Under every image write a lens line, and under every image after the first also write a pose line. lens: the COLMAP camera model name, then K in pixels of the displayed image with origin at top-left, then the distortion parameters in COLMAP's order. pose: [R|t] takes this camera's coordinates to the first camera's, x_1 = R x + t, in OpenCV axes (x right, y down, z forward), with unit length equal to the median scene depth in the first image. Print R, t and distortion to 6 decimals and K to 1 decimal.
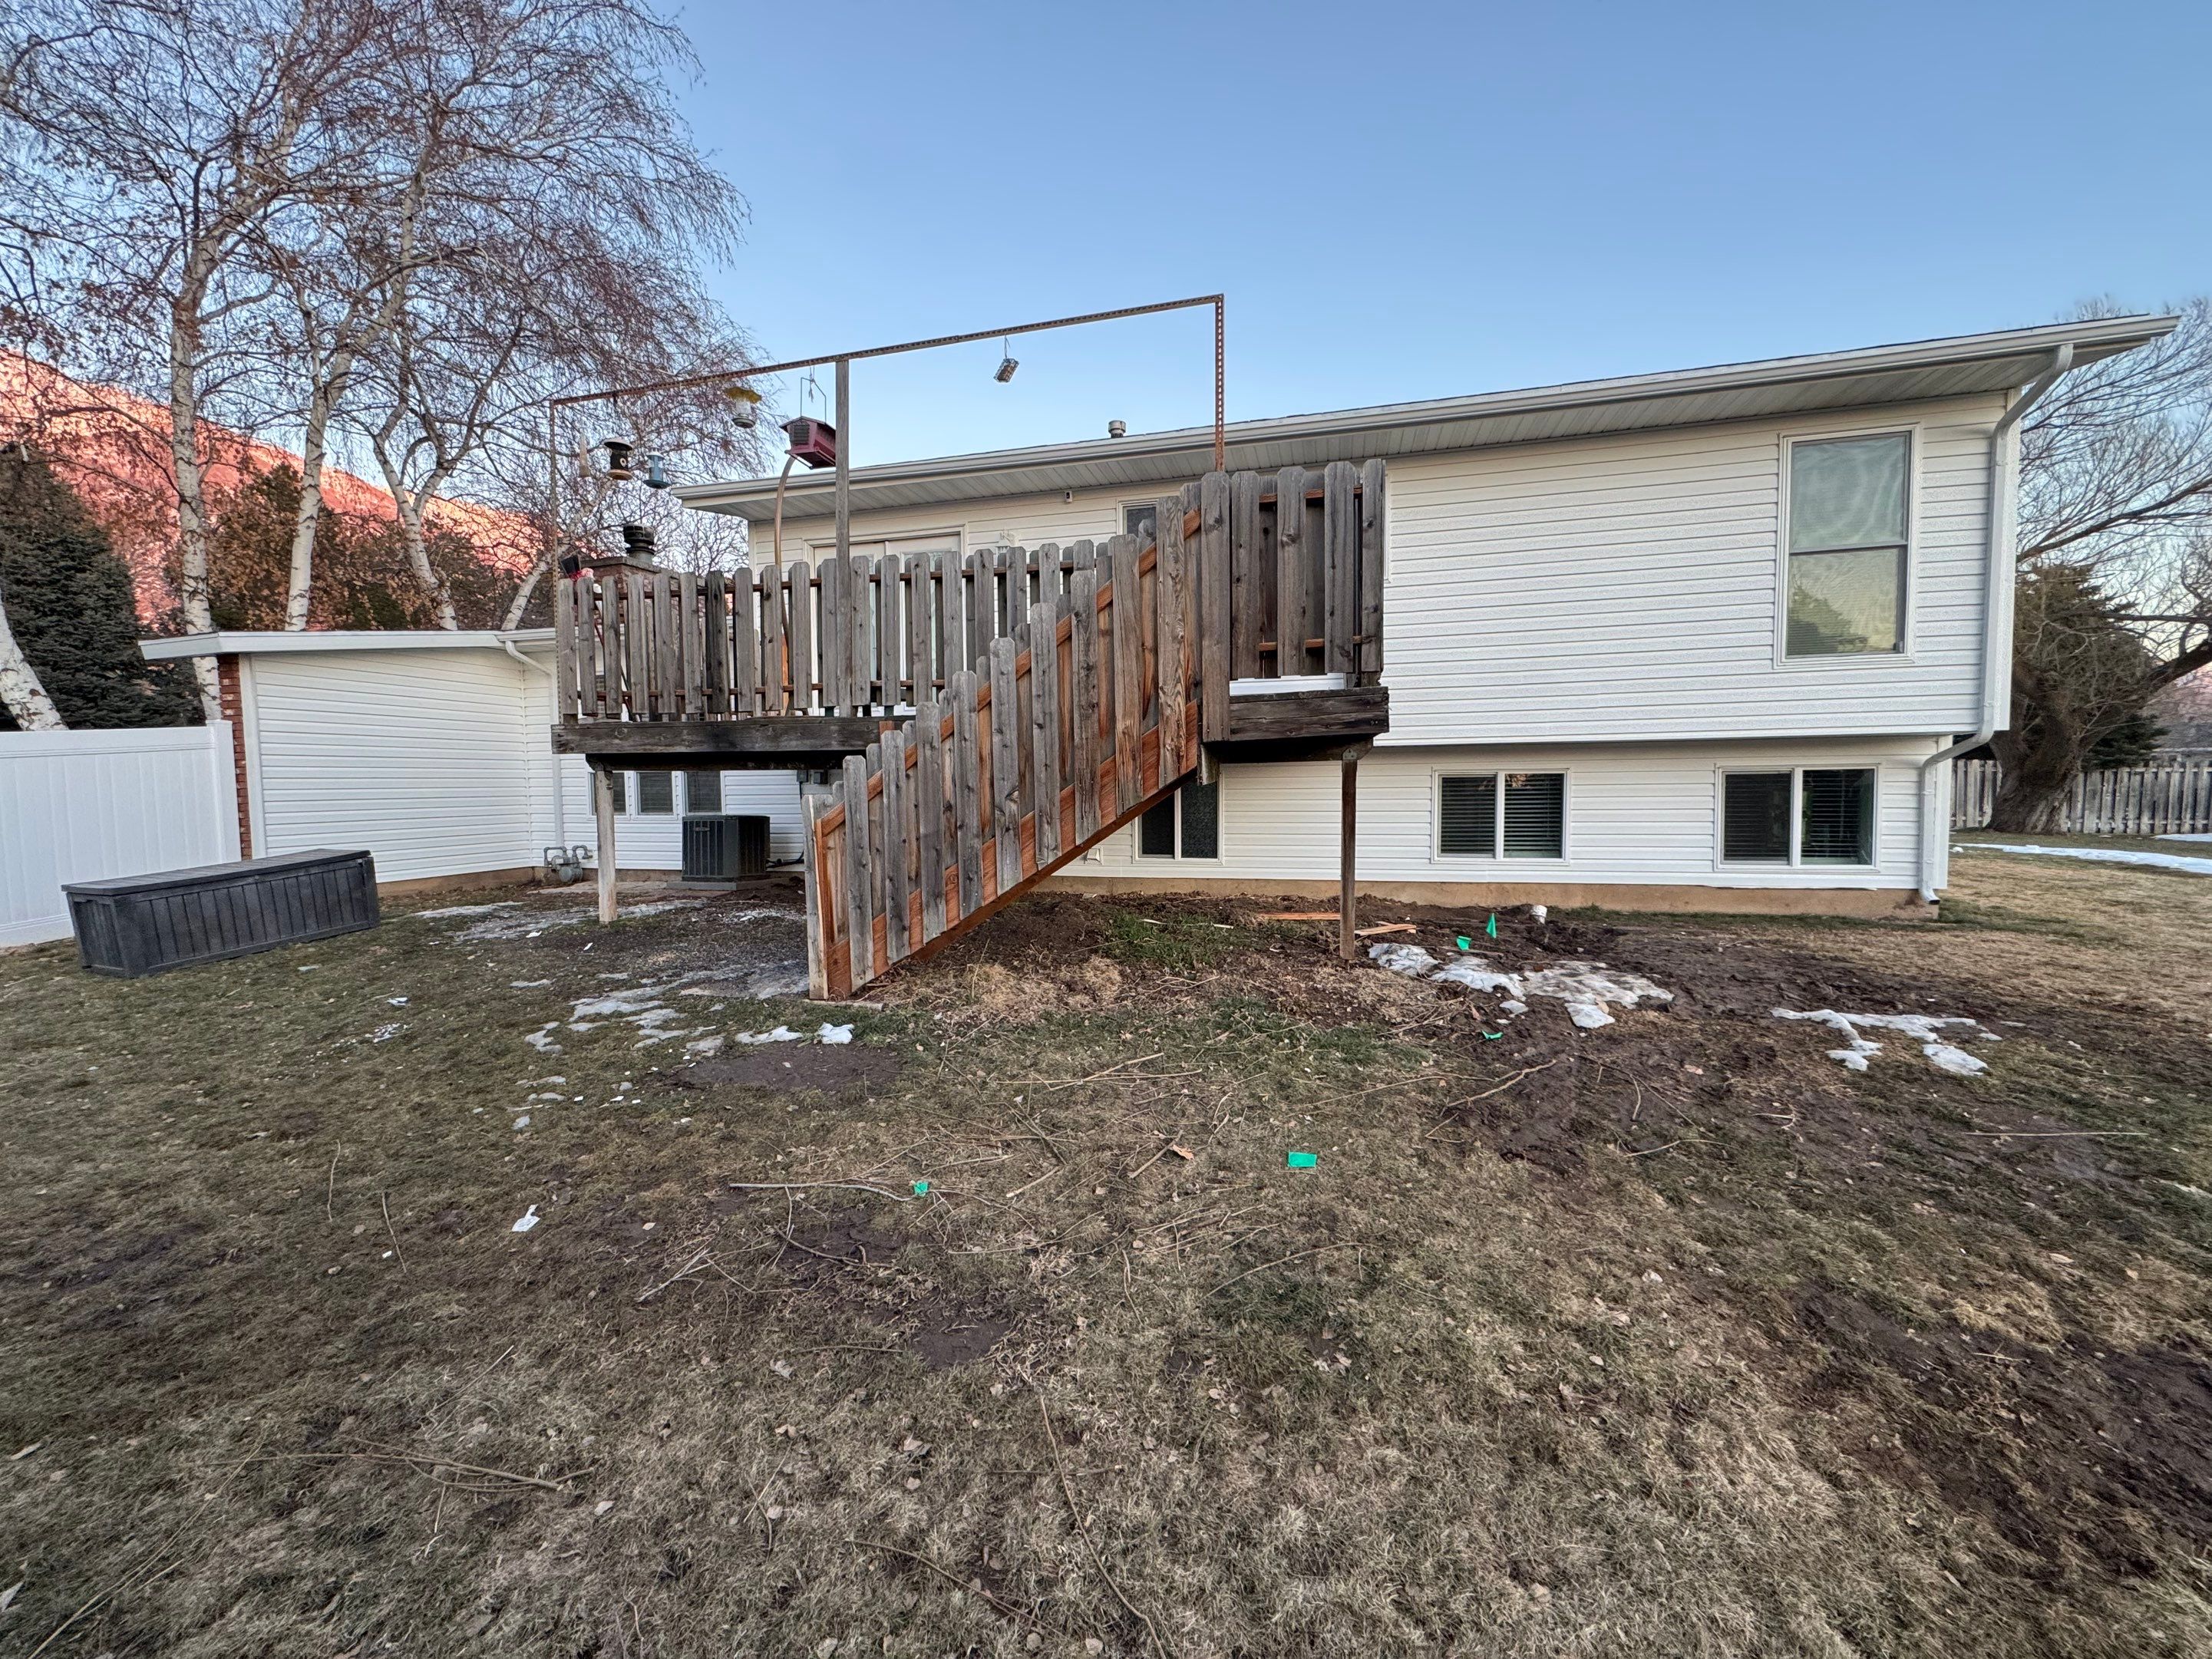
lens RADIAL K [[949.0, 0, 1109.4], [0, 949.0, 818.6], [0, 0, 1]] dist [-0.001299, -0.000014]
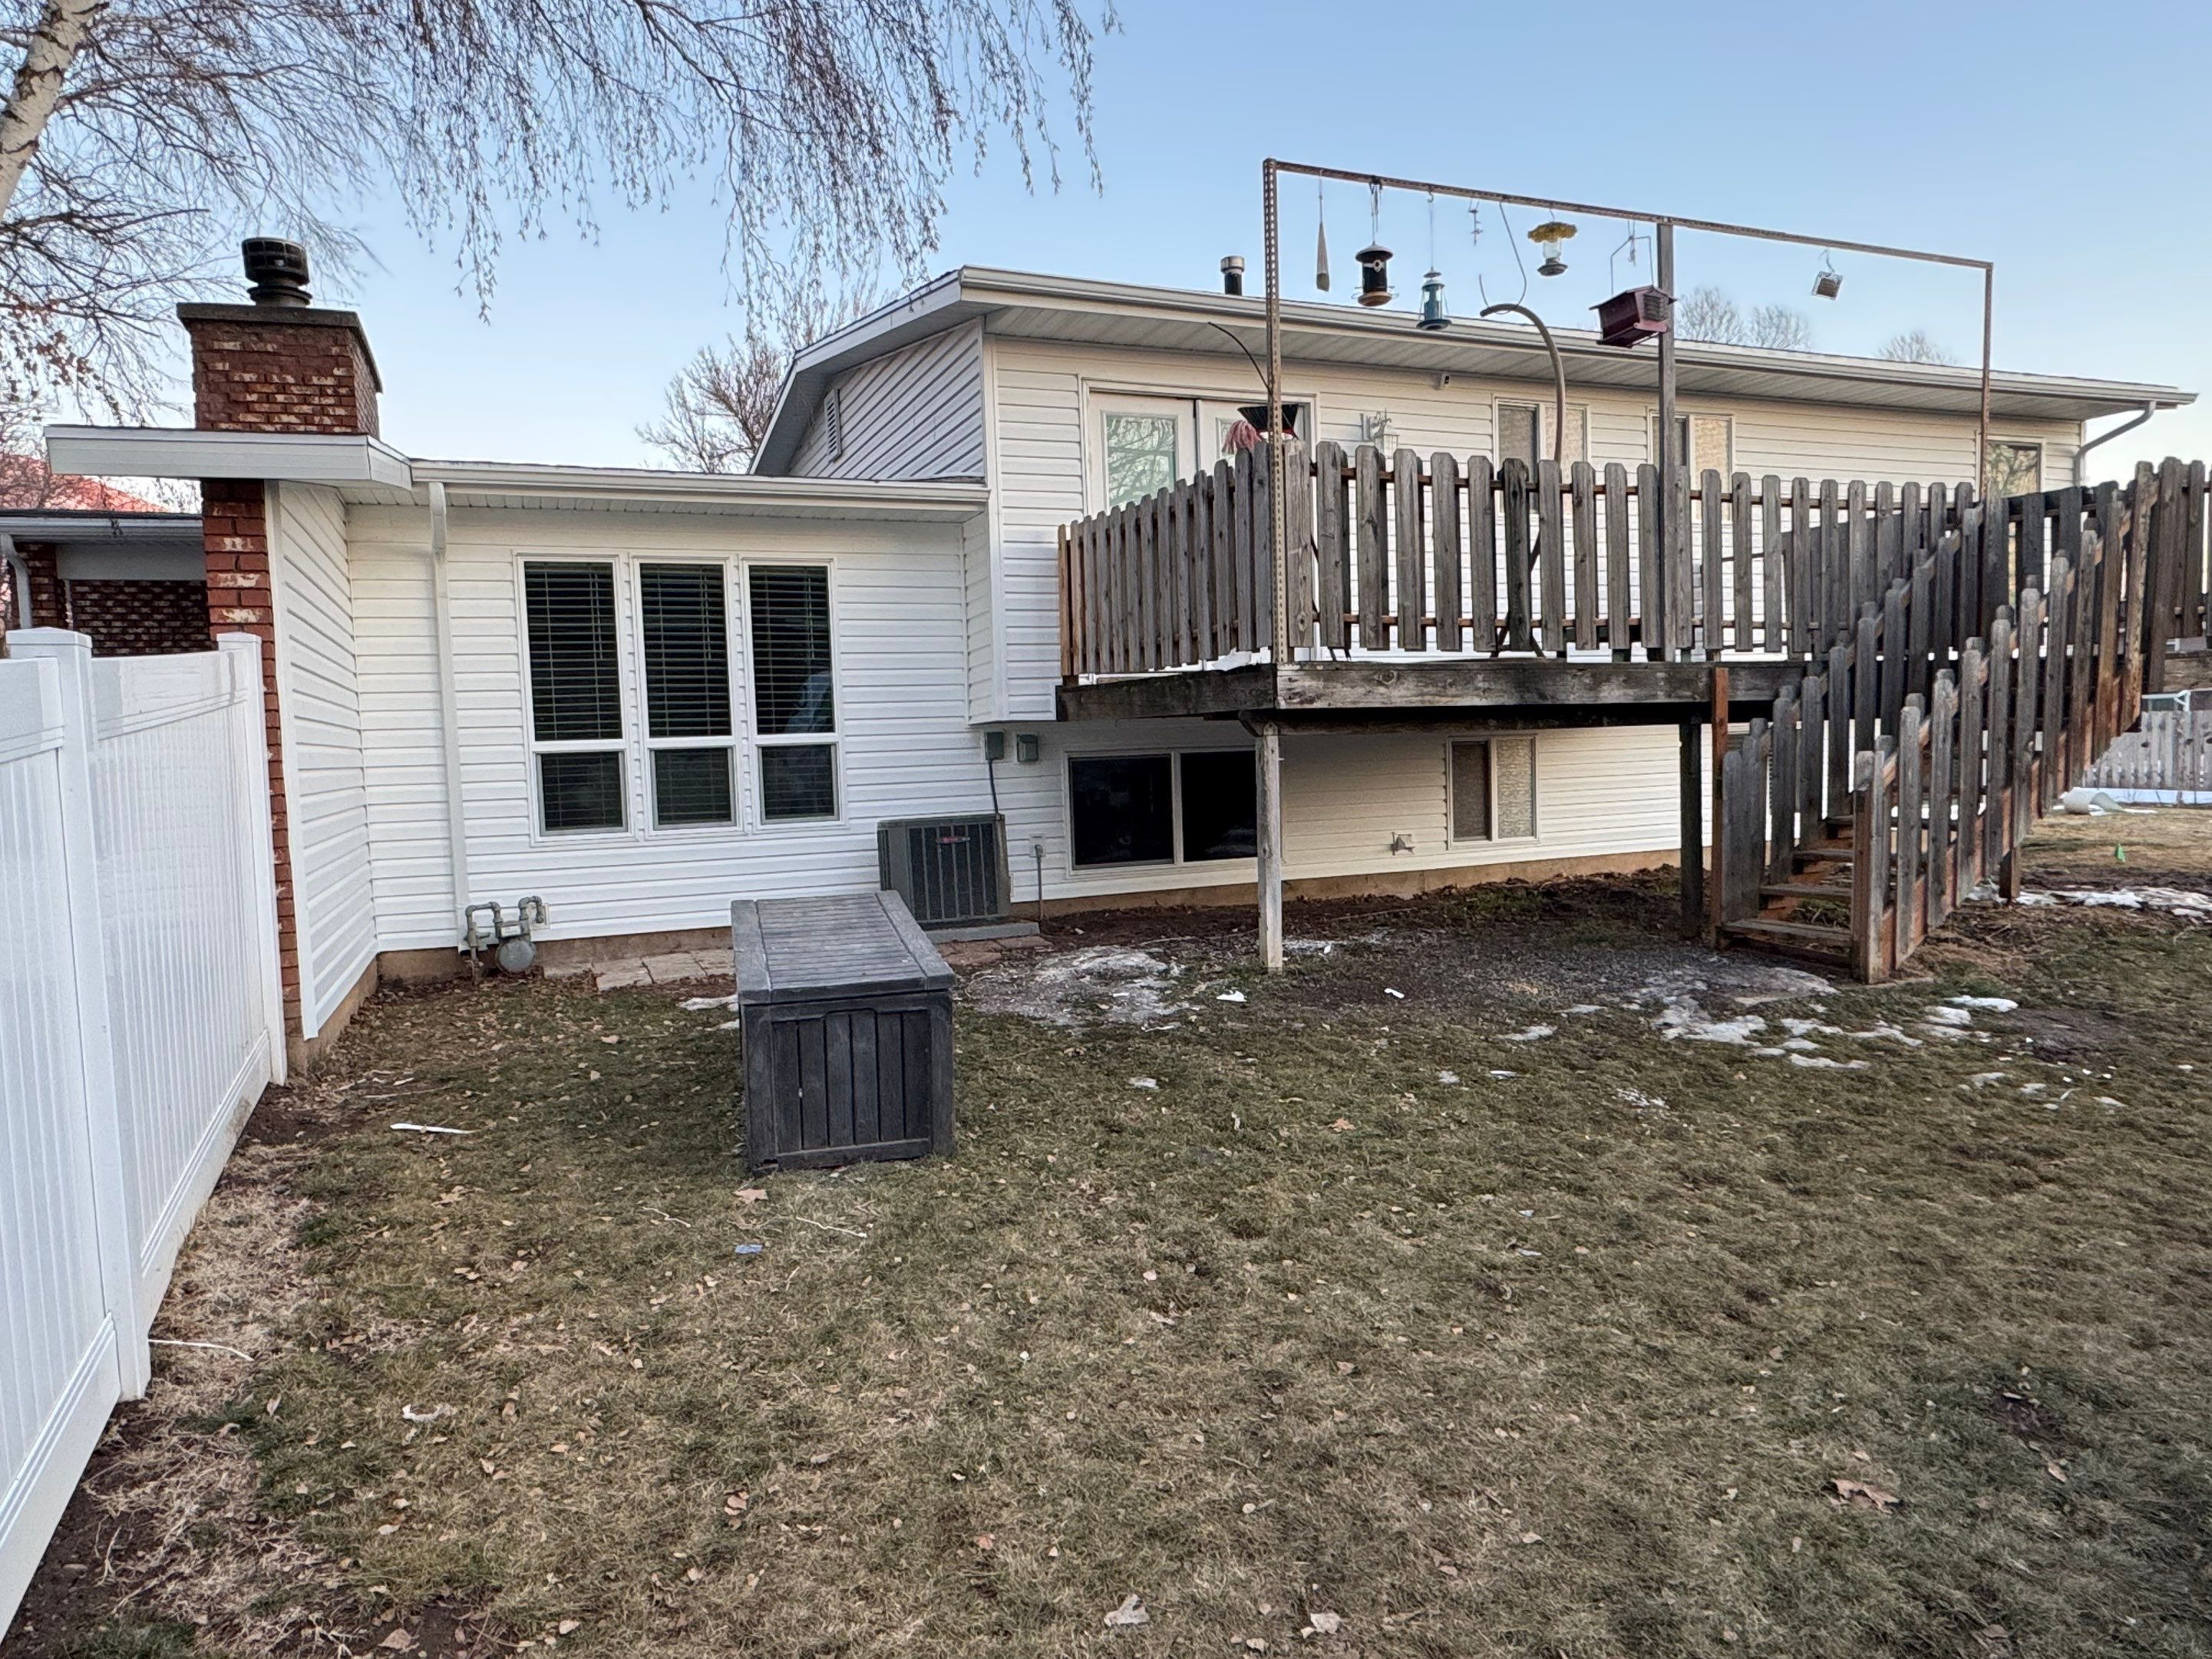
lens RADIAL K [[1459.5, 0, 1111.9], [0, 1459.5, 835.9], [0, 0, 1]] dist [0.000616, -0.000002]
pose [[0.771893, -0.052525, 0.633578, -1.366822], [0.052220, 0.998452, 0.019154, -0.006179], [-0.633604, 0.018300, 0.773441, 0.316413]]
